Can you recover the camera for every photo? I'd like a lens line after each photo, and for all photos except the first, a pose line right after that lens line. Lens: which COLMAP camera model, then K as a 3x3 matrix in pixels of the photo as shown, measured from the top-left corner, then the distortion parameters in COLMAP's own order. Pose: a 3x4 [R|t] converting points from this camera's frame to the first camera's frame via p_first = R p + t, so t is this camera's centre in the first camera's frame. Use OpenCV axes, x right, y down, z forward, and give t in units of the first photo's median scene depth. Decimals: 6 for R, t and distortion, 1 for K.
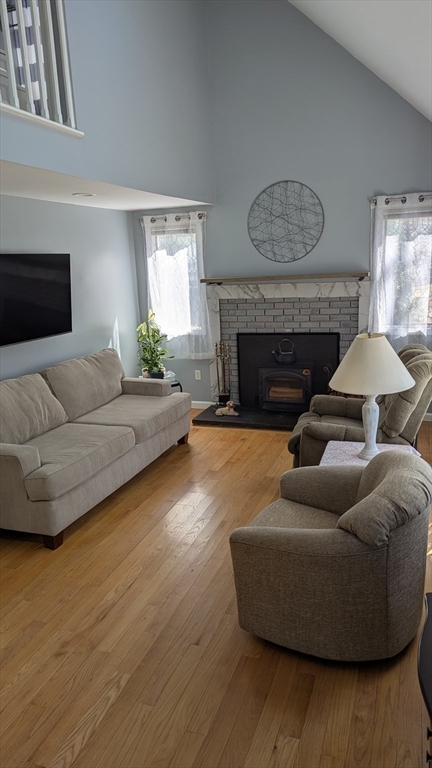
lens RADIAL K [[547.0, 0, 212.6], [0, 547.0, 385.9], [0, 0, 1]] dist [0.024895, -0.007053]
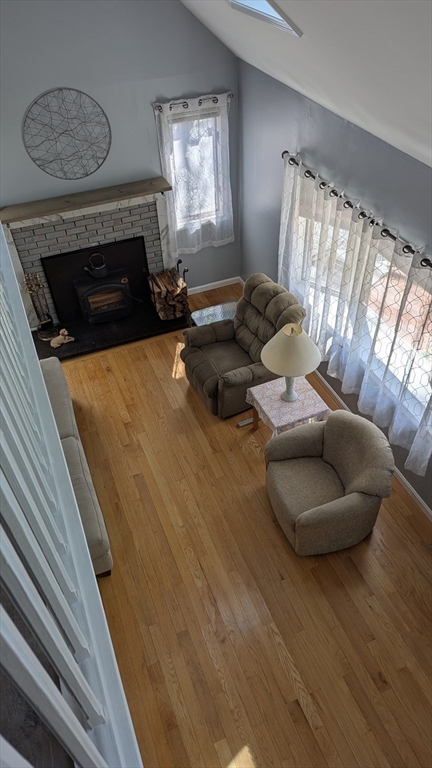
lens RADIAL K [[547.0, 0, 216.4], [0, 547.0, 380.3], [0, 0, 1]] dist [0.024895, -0.007053]
pose [[0.740018, -0.448346, 0.501357, -0.321733], [0.152012, 0.837619, 0.524678, -0.399485], [-0.655184, -0.312059, 0.688007, 0.090852]]
